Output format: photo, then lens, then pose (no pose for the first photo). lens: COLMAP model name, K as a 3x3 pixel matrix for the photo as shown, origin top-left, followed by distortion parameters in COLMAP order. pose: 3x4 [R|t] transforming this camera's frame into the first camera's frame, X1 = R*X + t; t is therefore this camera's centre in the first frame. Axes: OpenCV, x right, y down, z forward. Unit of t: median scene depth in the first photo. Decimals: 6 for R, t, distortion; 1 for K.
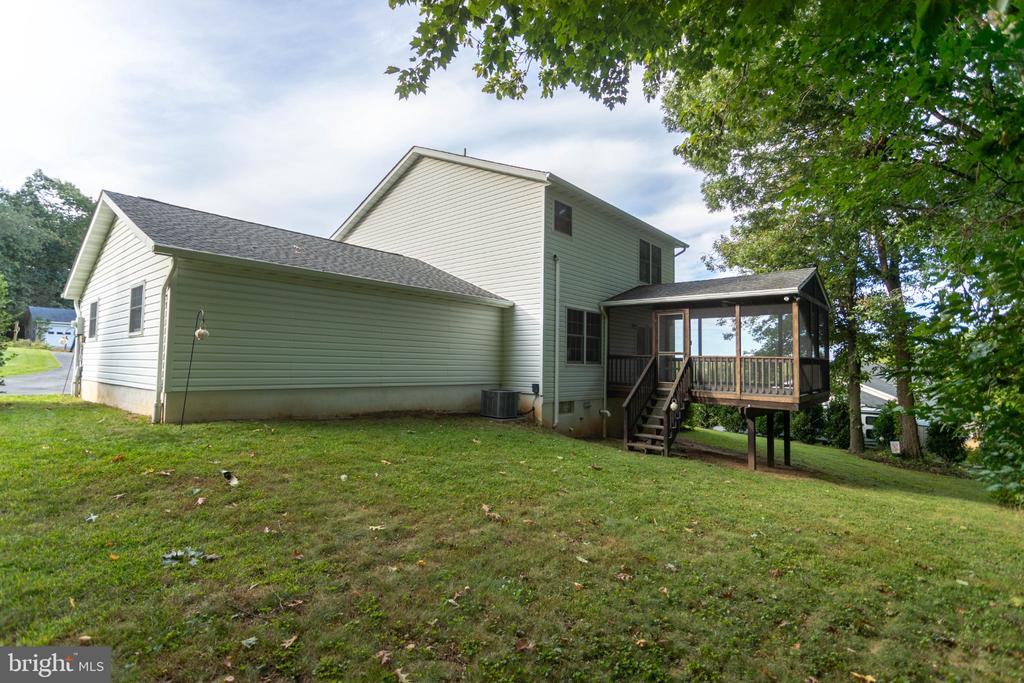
lens RADIAL K [[488.0, 0, 512.0], [0, 488.0, 341.5], [0, 0, 1]] dist [0.003178, 0.000770]
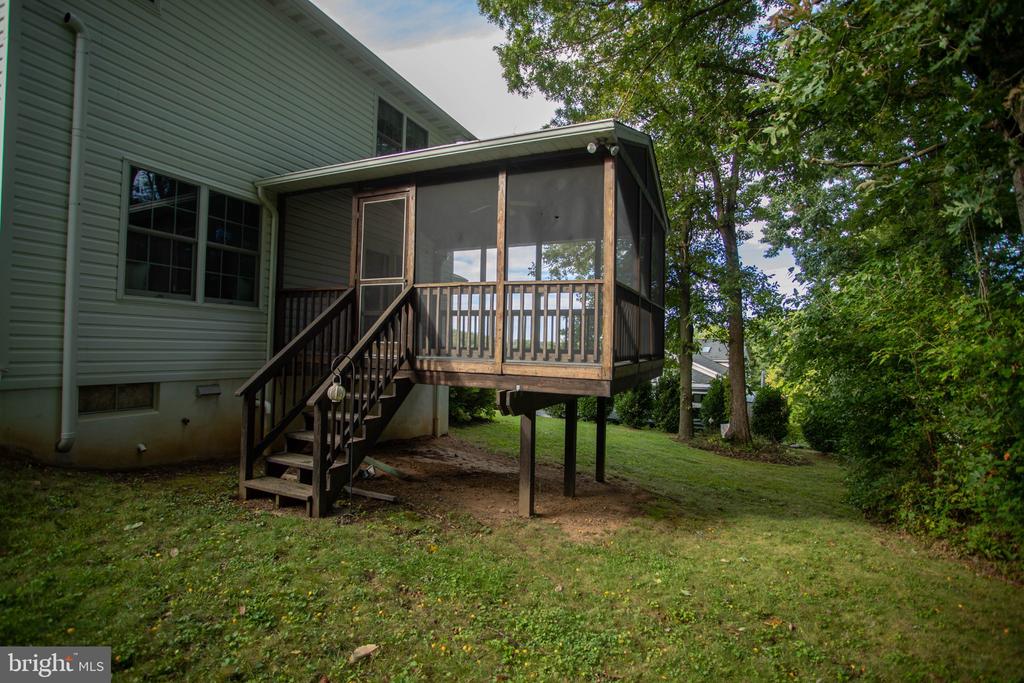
lens RADIAL K [[500.1, 0, 515.0], [0, 500.1, 339.4], [0, 0, 1]] dist [-0.057870, 0.020731]
pose [[0.955577, 0.007311, 0.294651, 0.295758], [-0.018040, 0.999269, 0.033709, 0.060339], [-0.294189, -0.037527, 0.955010, 0.473711]]
